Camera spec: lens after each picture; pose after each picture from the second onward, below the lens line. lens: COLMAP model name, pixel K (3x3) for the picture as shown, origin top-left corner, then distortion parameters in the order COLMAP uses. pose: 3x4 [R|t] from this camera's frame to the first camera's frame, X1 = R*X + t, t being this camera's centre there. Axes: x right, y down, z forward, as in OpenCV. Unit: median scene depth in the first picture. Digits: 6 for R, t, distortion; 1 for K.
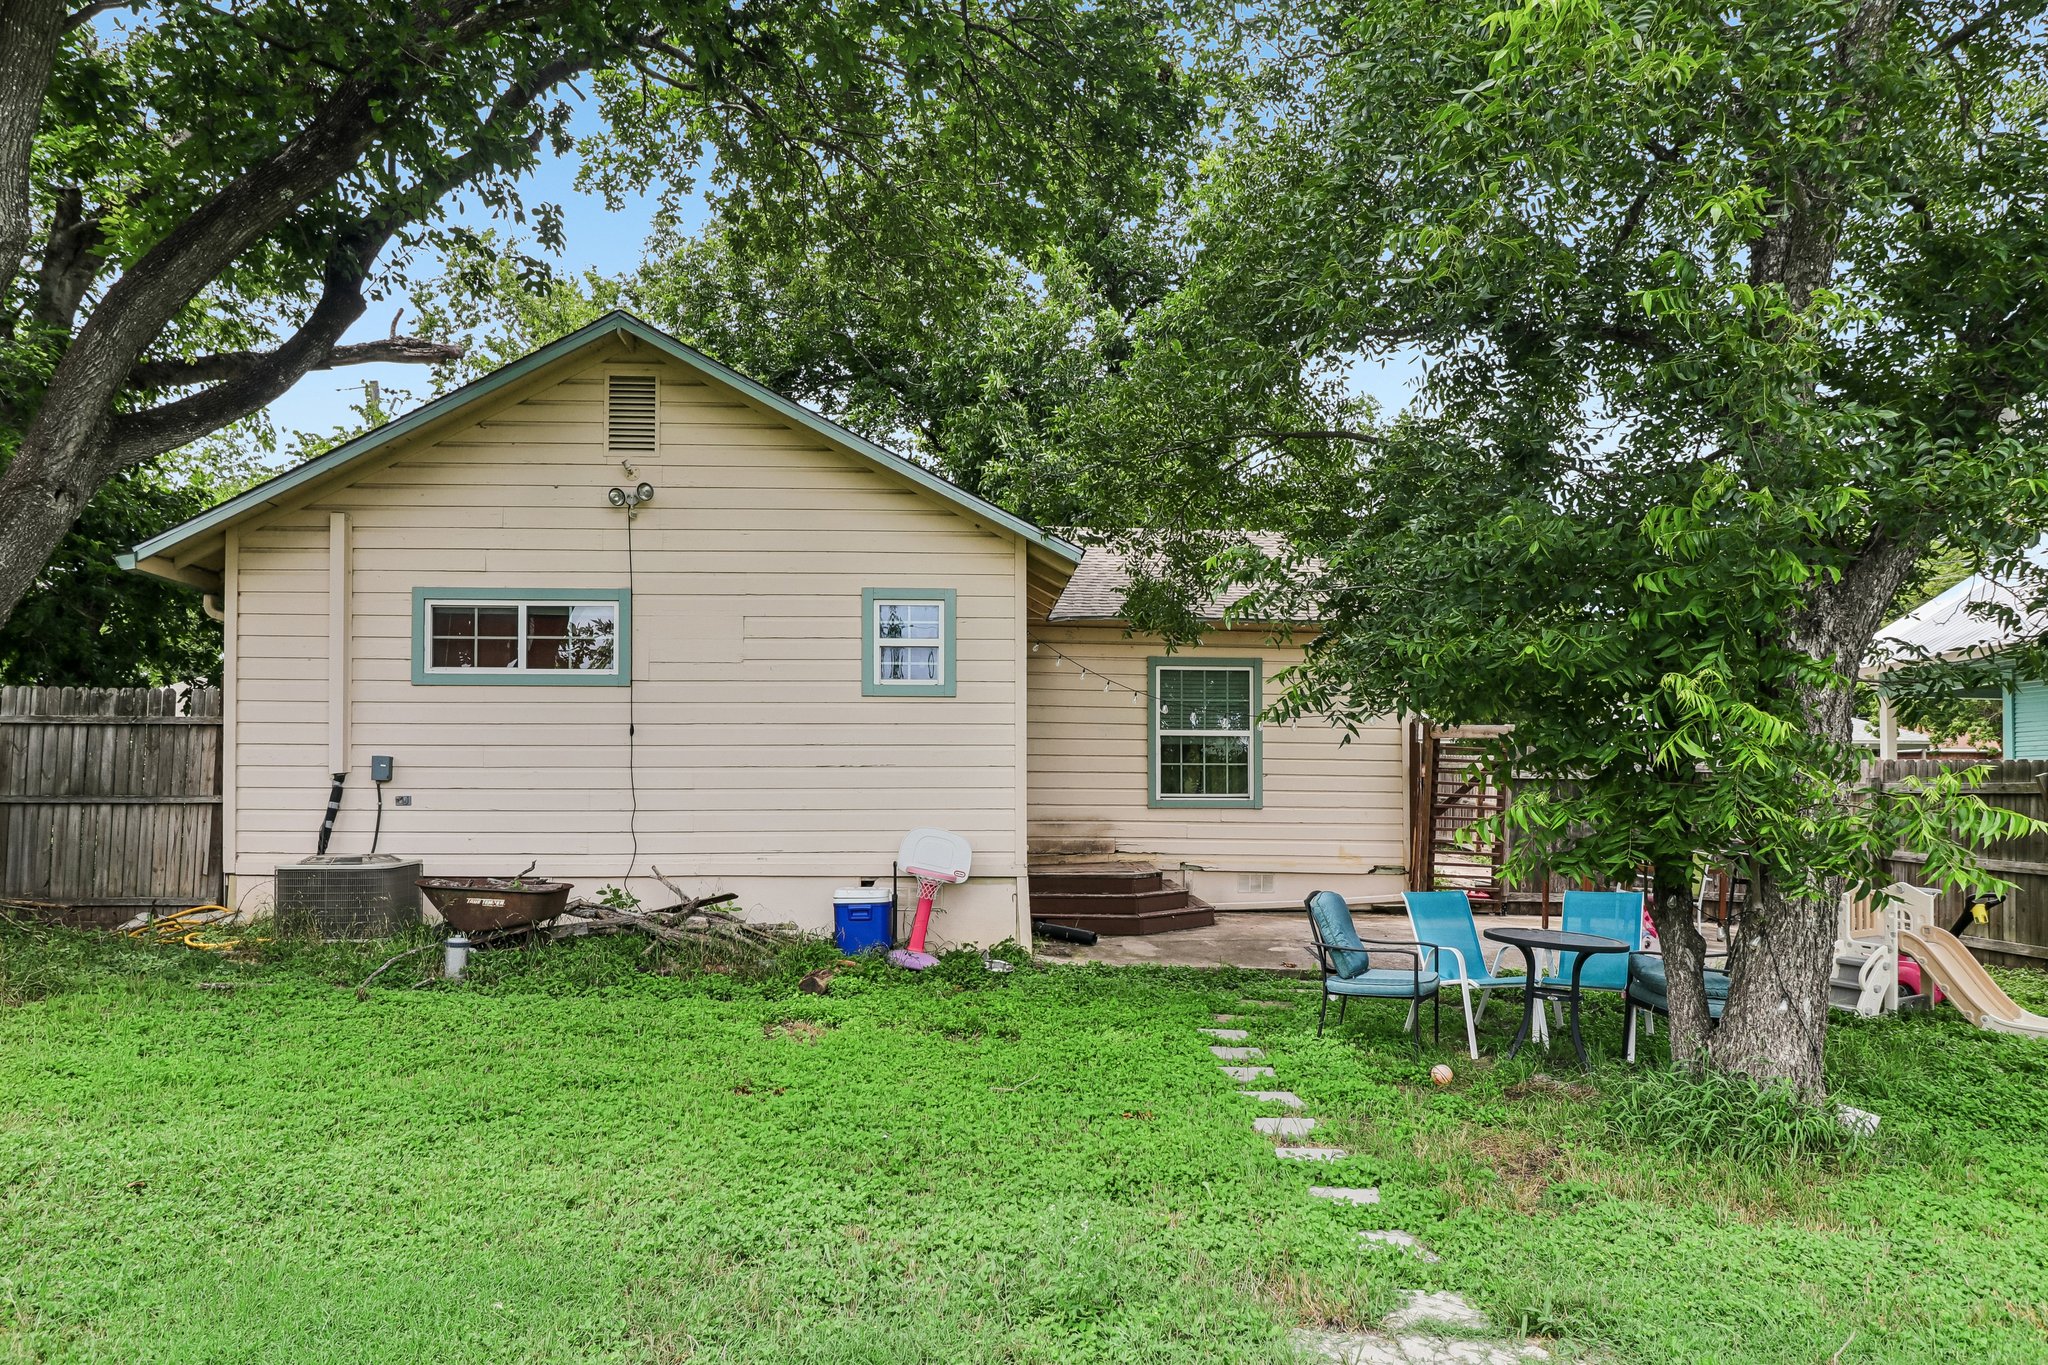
lens RADIAL K [[1287.3, 0, 1021.0], [0, 1287.3, 747.9], [0, 0, 1]] dist [-0.006730, -0.001083]
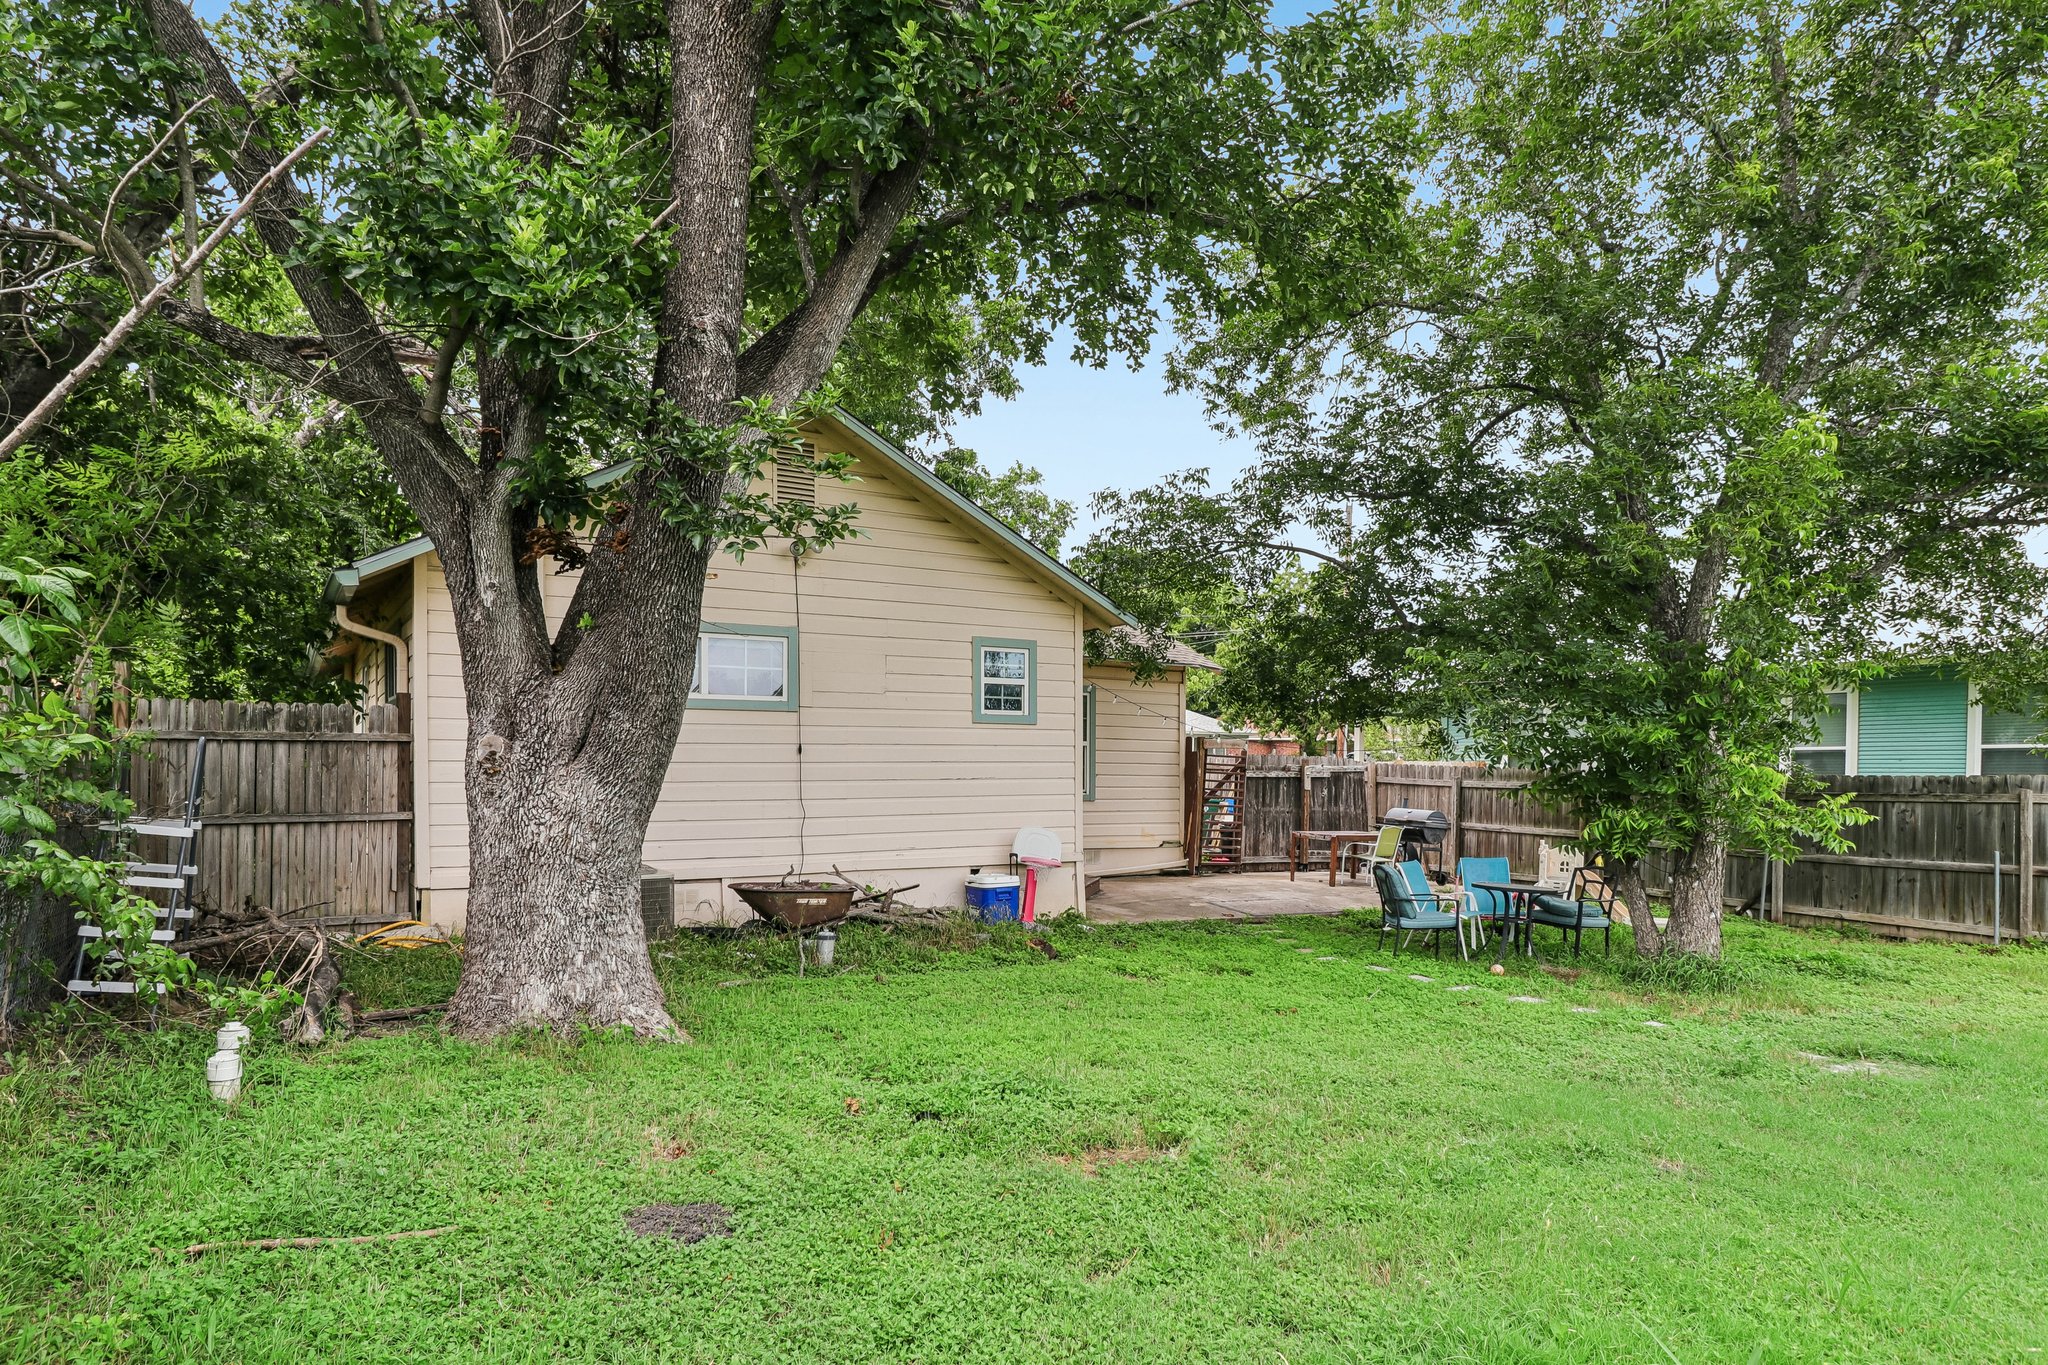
lens RADIAL K [[1230.6, 0, 1028.3], [0, 1230.6, 750.9], [0, 0, 1]] dist [-0.002656, -0.000076]
pose [[0.871439, 0.005036, 0.490478, -0.672897], [-0.017980, 0.999603, 0.021682, -0.040516], [-0.490174, -0.027713, 0.871184, -0.077290]]
